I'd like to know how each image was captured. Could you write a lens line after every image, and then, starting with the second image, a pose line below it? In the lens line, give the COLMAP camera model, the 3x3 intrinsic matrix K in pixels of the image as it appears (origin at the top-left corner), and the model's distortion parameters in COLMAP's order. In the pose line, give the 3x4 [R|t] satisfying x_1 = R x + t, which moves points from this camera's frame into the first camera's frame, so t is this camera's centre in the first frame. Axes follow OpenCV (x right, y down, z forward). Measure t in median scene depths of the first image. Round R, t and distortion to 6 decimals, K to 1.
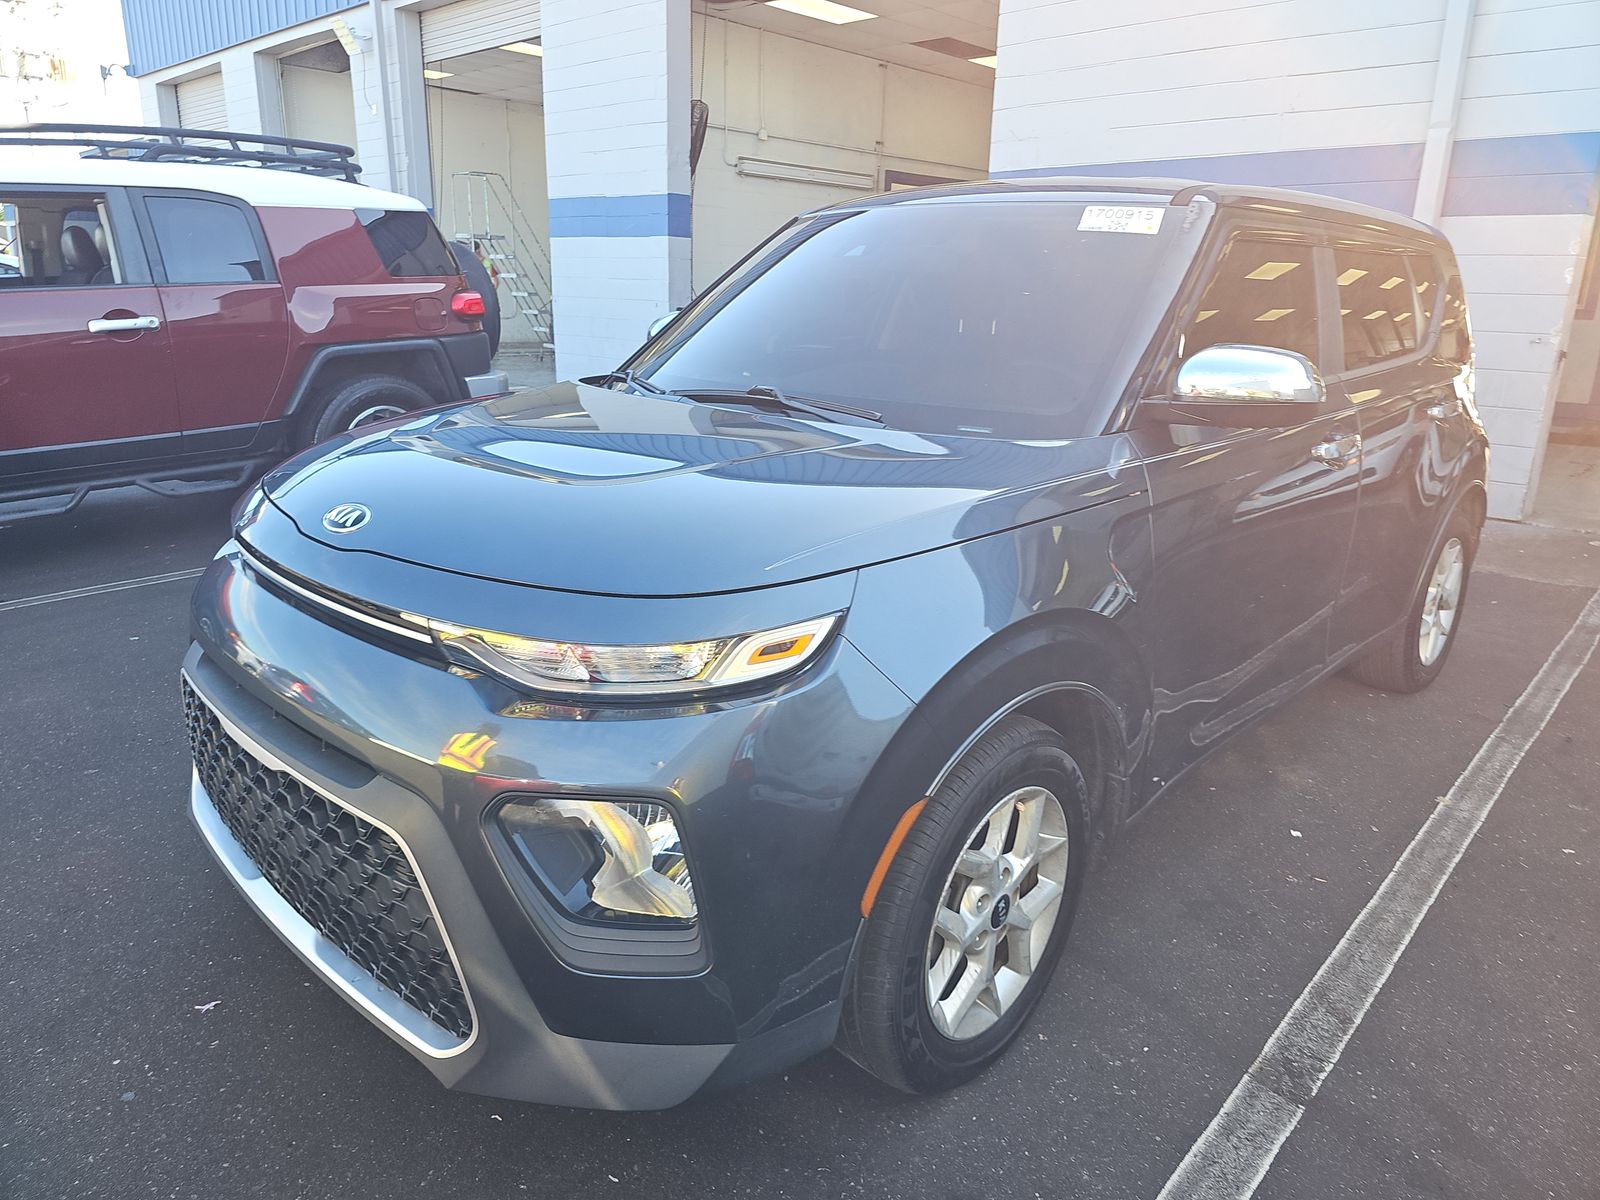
lens RADIAL K [[1091.6, 0, 800.0], [0, 1091.6, 583.9], [0, 0, 1]] dist [0.042448, -0.050852]
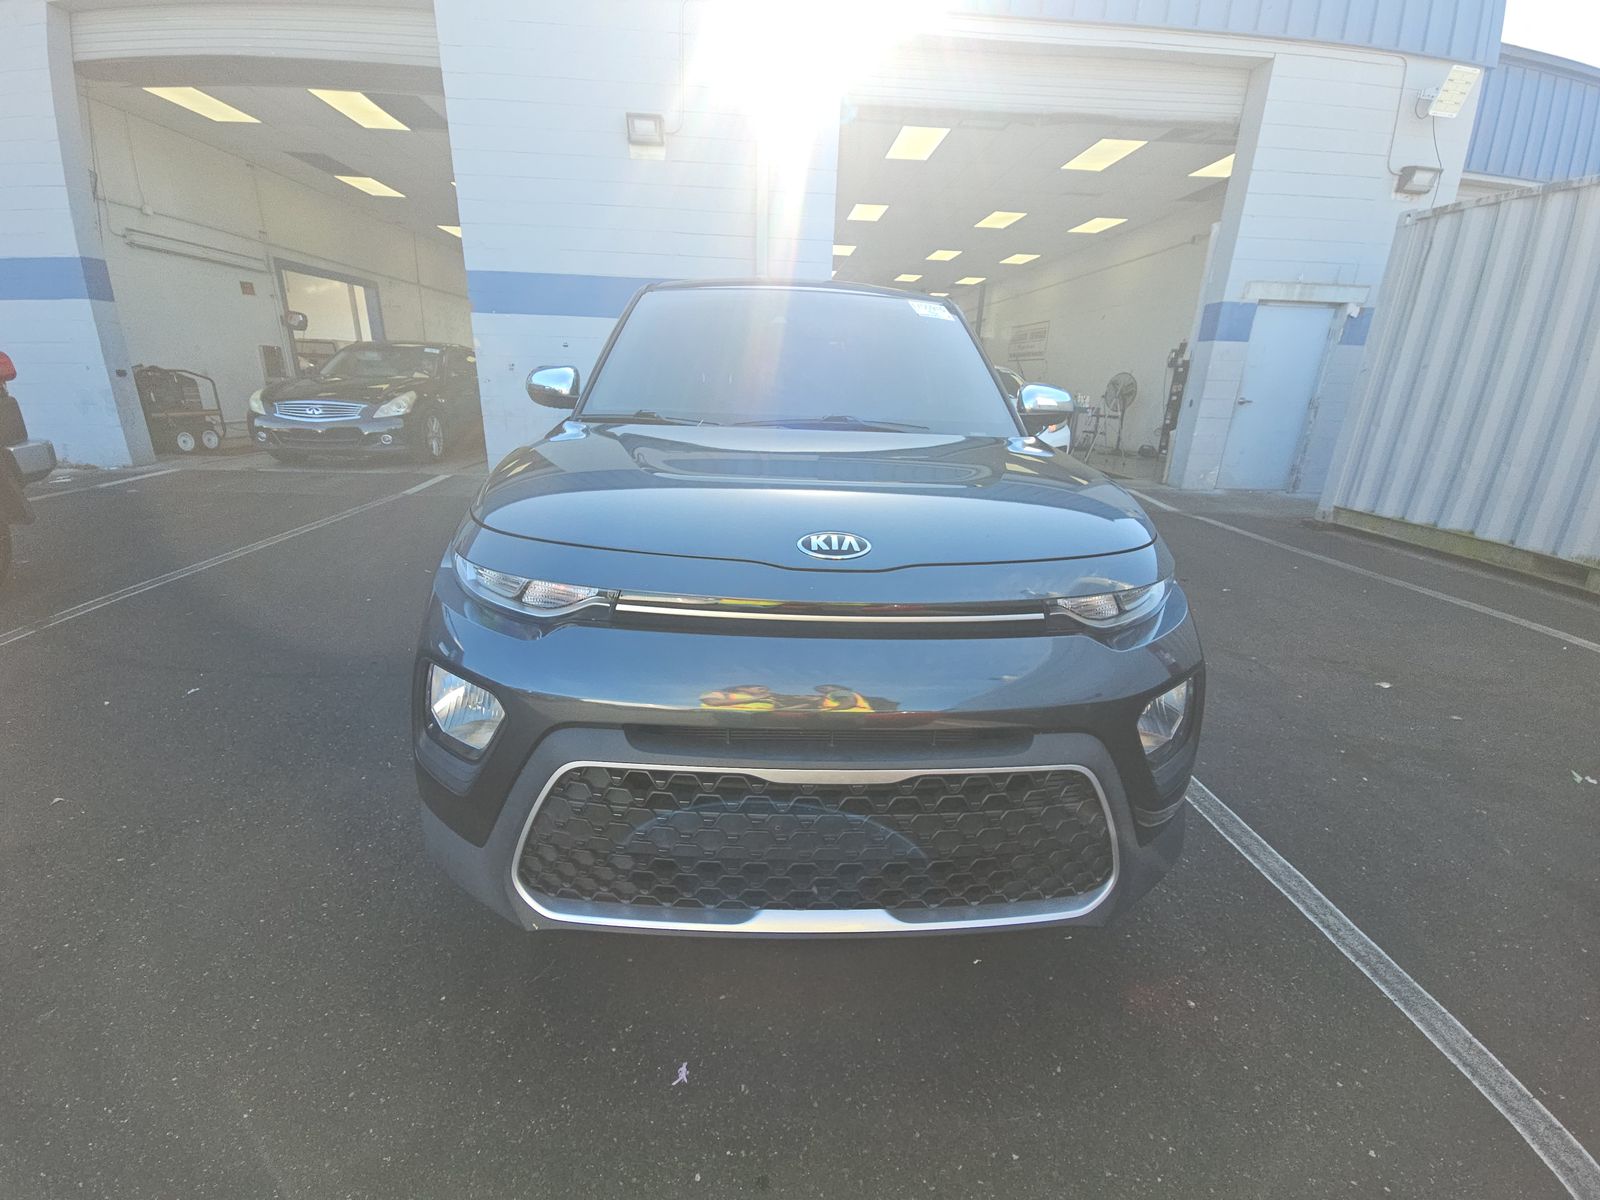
lens RADIAL K [[618.6, 0, 800.0], [0, 618.6, 600.0], [0, 0, 1]] dist [0.000000, -0.000006]
pose [[0.671677, -0.262140, 0.692916, -0.148508], [0.182291, 0.965030, 0.188381, -0.027527], [-0.718067, -0.000219, 0.695974, 0.098704]]
